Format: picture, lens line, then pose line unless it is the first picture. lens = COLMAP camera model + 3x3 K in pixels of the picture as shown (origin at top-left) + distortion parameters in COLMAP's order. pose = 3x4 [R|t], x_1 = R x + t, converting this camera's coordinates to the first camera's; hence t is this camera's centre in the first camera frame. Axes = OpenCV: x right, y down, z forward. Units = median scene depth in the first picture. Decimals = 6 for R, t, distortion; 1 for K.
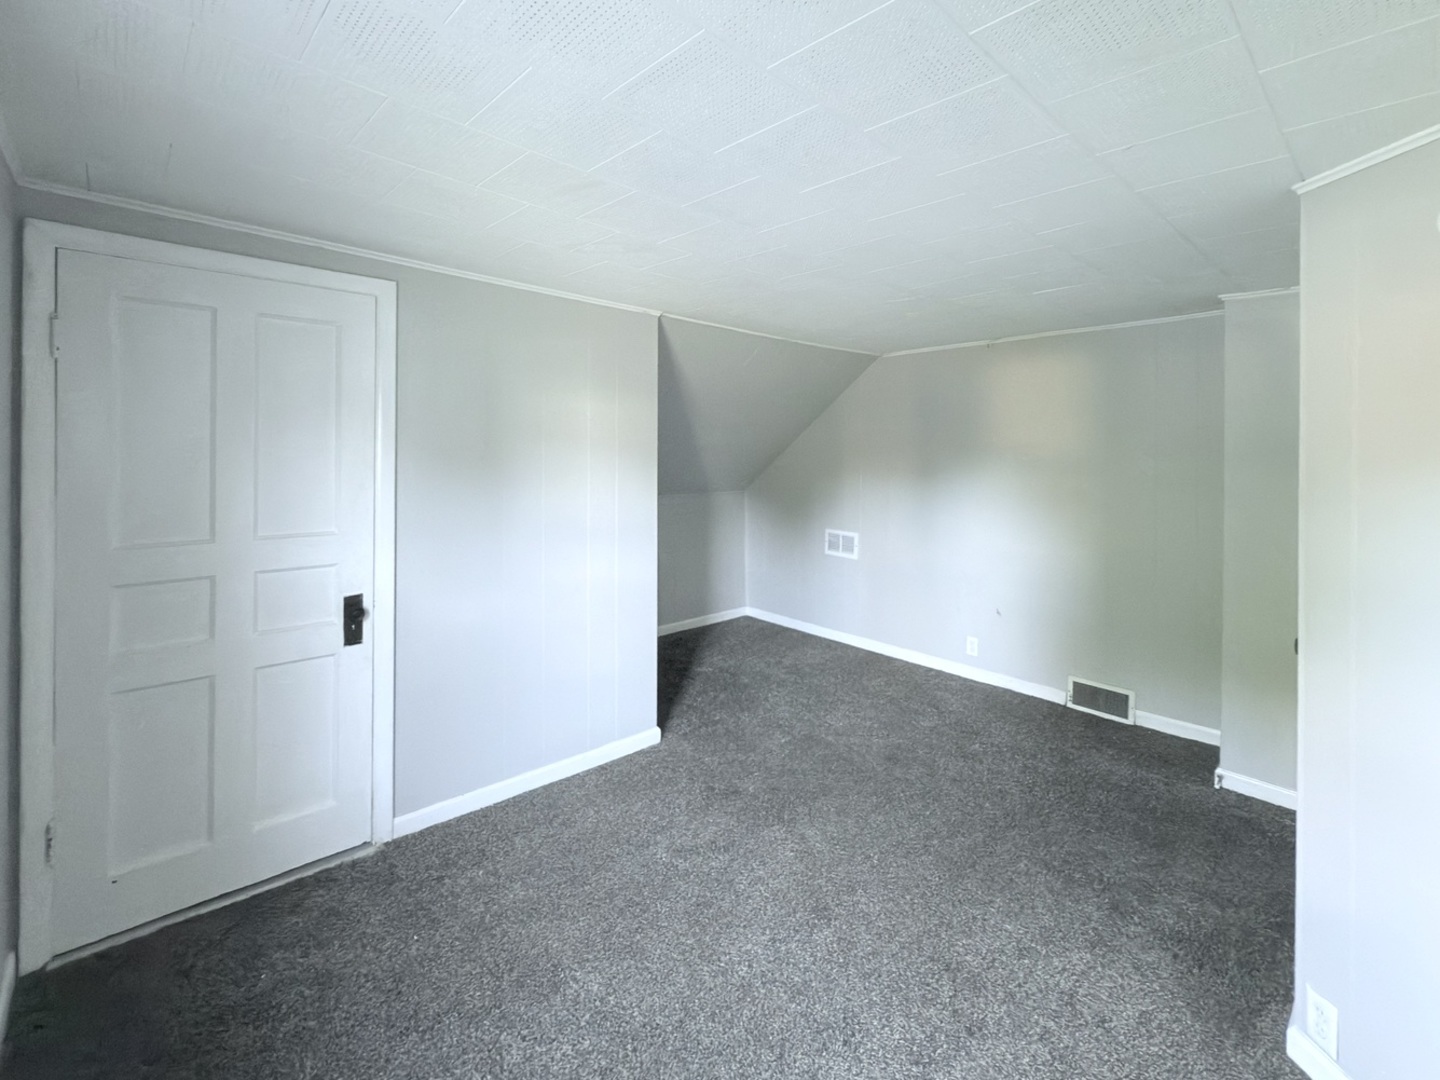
lens RADIAL K [[583.4, 0, 719.8], [0, 583.4, 455.9], [0, 0, 1]] dist [-0.000286, -0.000061]
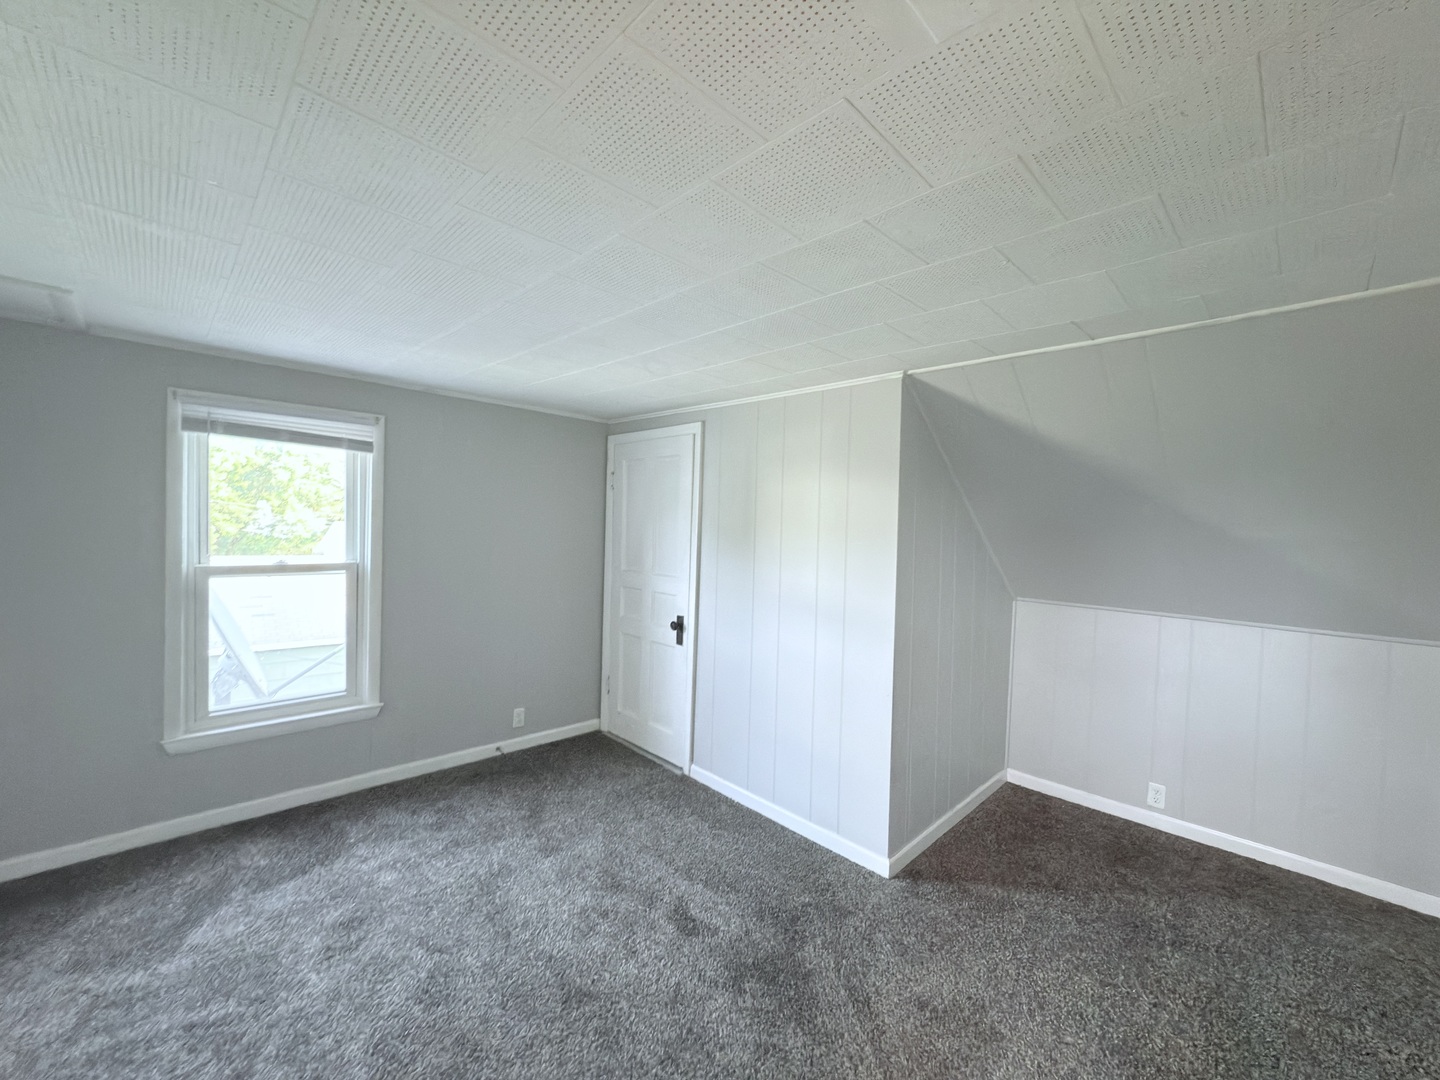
lens RADIAL K [[577.2, 0, 720.0], [0, 577.2, 540.0], [0, 0, 1]] dist [0.000670, 0.000040]
pose [[0.075389, 0.017079, -0.997008, 1.029185], [-0.037093, 0.999209, 0.014312, -0.005323], [0.996464, 0.035903, 0.075963, 0.978901]]
